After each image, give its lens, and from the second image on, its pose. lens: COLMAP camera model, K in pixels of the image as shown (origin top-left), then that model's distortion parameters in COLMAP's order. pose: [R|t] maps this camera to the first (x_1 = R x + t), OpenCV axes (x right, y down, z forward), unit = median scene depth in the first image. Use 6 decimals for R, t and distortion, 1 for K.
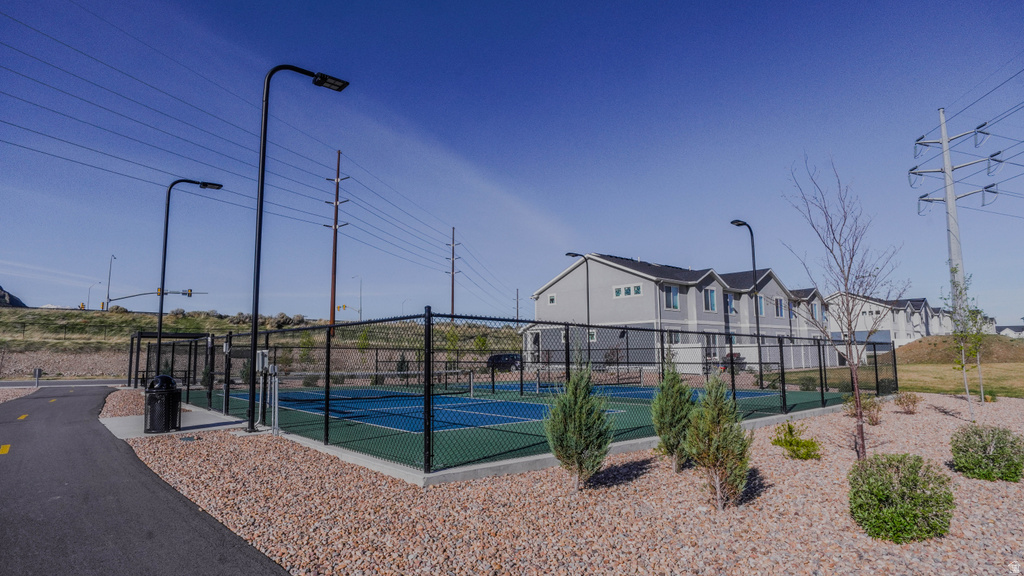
lens RADIAL K [[558.6, 0, 513.3], [0, 558.6, 289.0], [0, 0, 1]] dist [-0.031719, 0.007663]
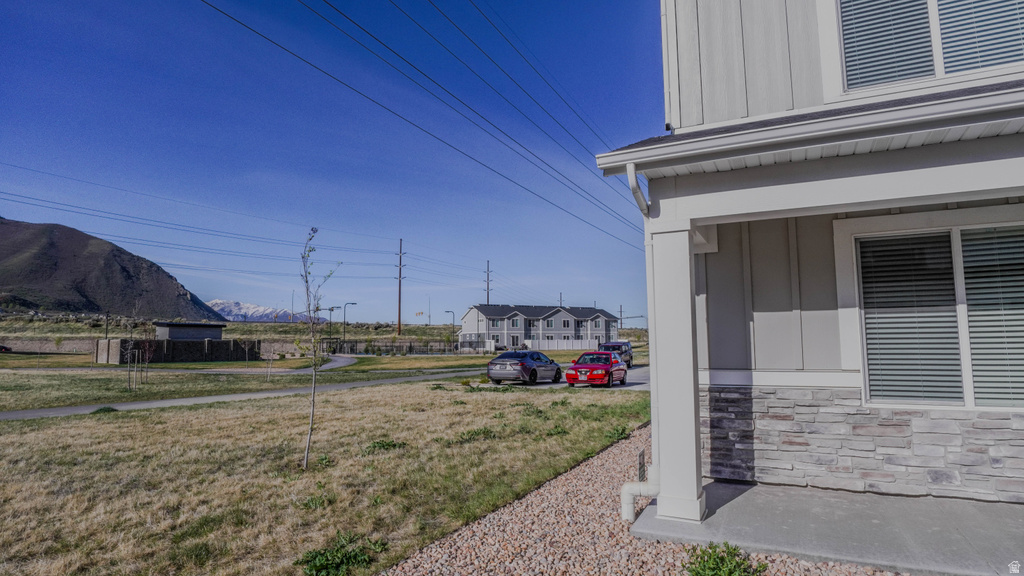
lens RADIAL K [[558.6, 0, 512.0], [0, 558.6, 287.9], [0, 0, 1]] dist [-0.031719, 0.007663]
pose [[0.977100, -0.020527, -0.211786, 0.443424], [0.024513, 0.999568, 0.016212, -0.093190], [0.211362, -0.021032, 0.977182, -0.770999]]
